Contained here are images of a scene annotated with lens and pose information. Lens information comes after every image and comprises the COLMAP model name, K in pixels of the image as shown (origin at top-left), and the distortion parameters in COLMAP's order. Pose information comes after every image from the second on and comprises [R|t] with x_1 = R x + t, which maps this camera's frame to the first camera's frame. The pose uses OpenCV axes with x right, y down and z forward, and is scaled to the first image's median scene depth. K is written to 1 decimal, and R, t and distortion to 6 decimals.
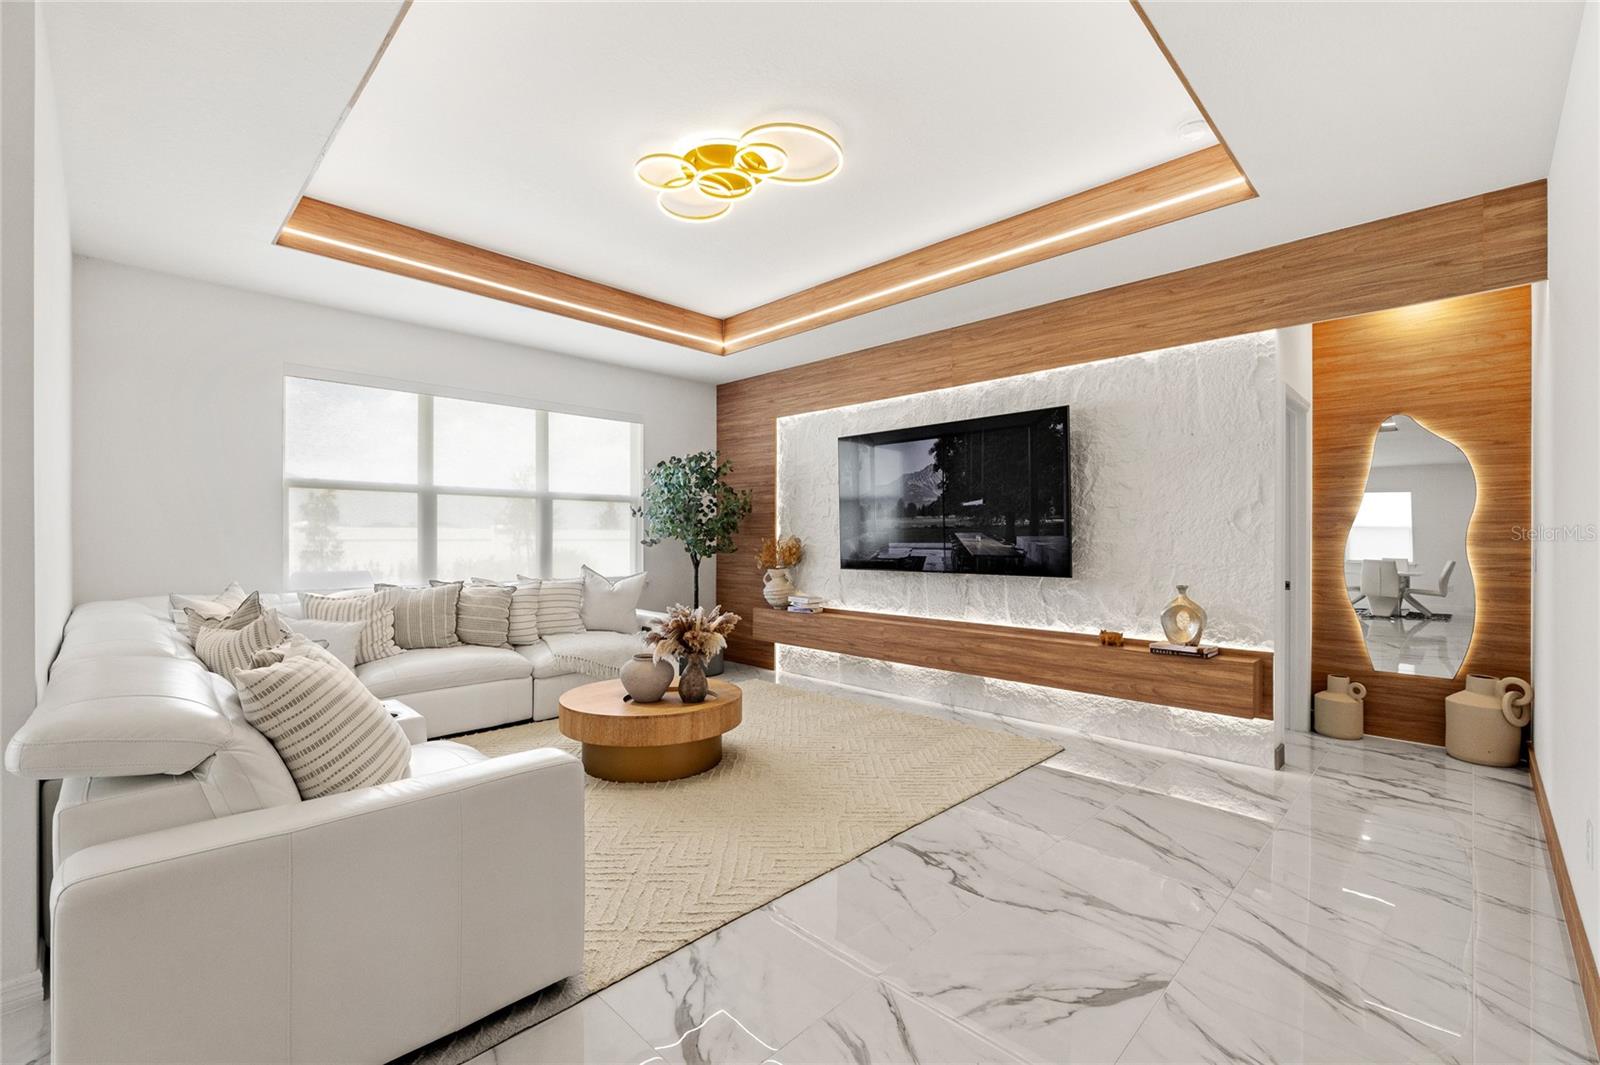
lens RADIAL K [[676.4, 0, 800.0], [0, 676.4, 532.5], [0, 0, 1]] dist [-0.000117, 0.000086]
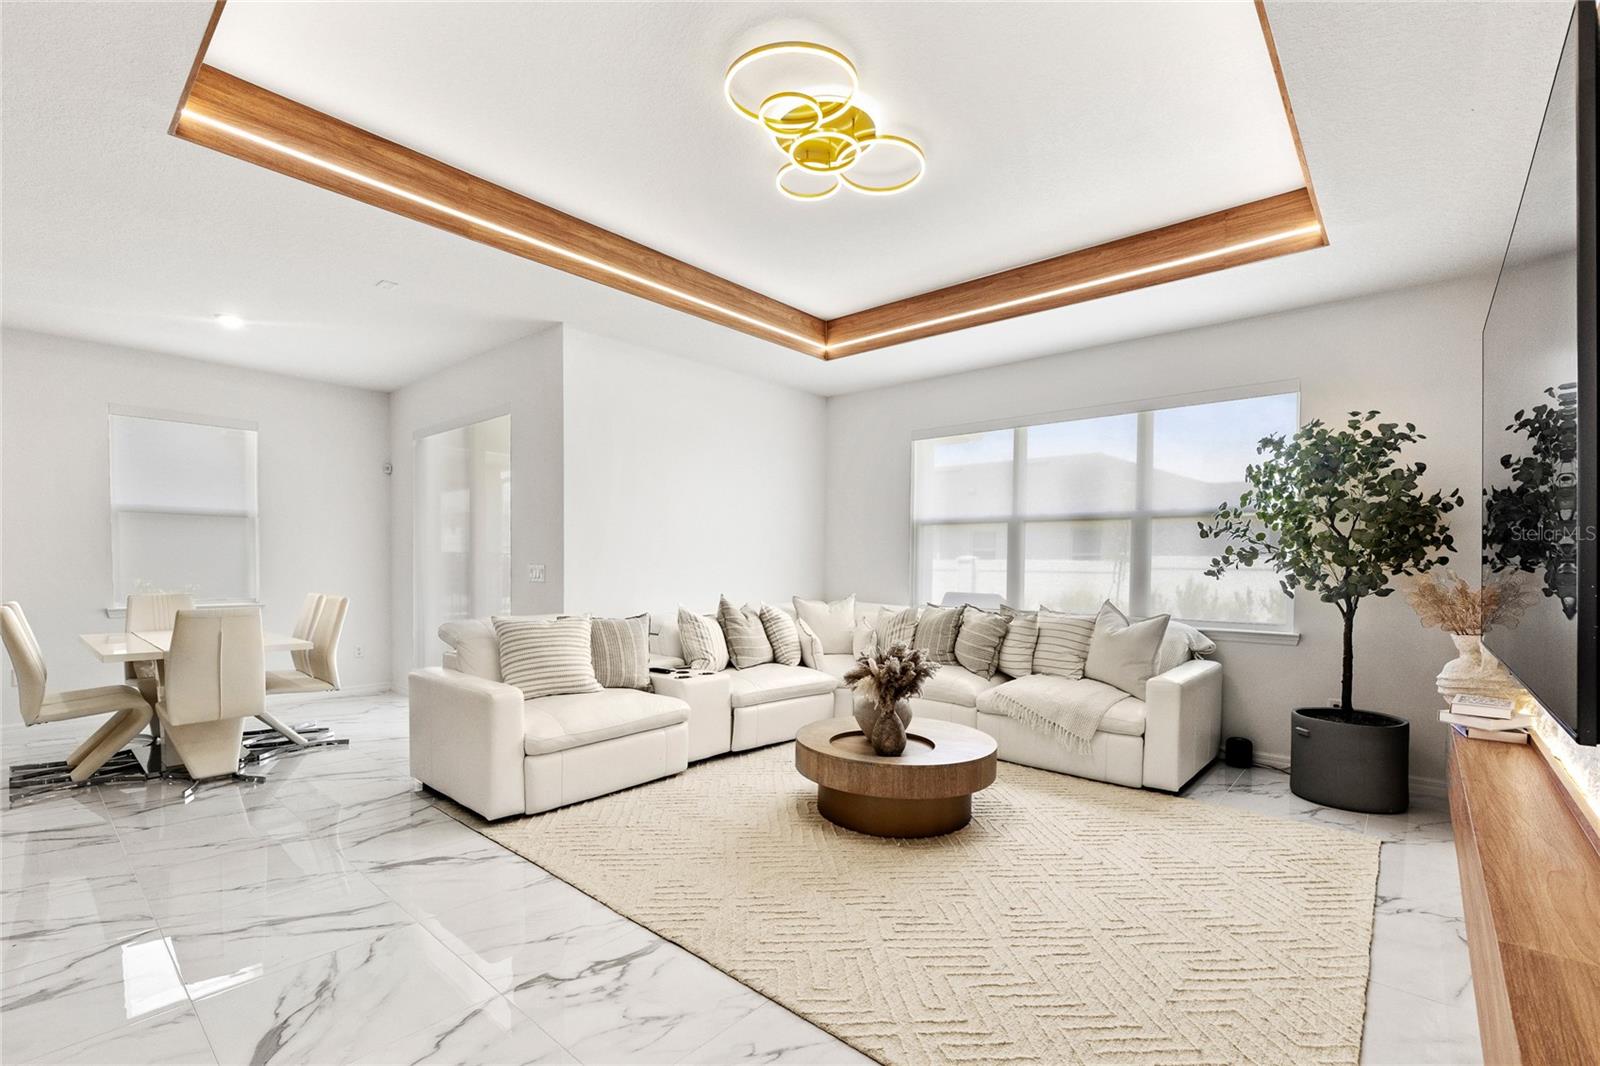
lens RADIAL K [[705.3, 0, 790.7], [0, 705.3, 576.3], [0, 0, 1]] dist [0.010522, 0.000198]
pose [[0.048770, 0.021951, -0.998569, 0.710927], [0.000761, 0.999757, 0.022014, 0.001900], [0.998810, -0.001833, 0.048742, 0.810546]]
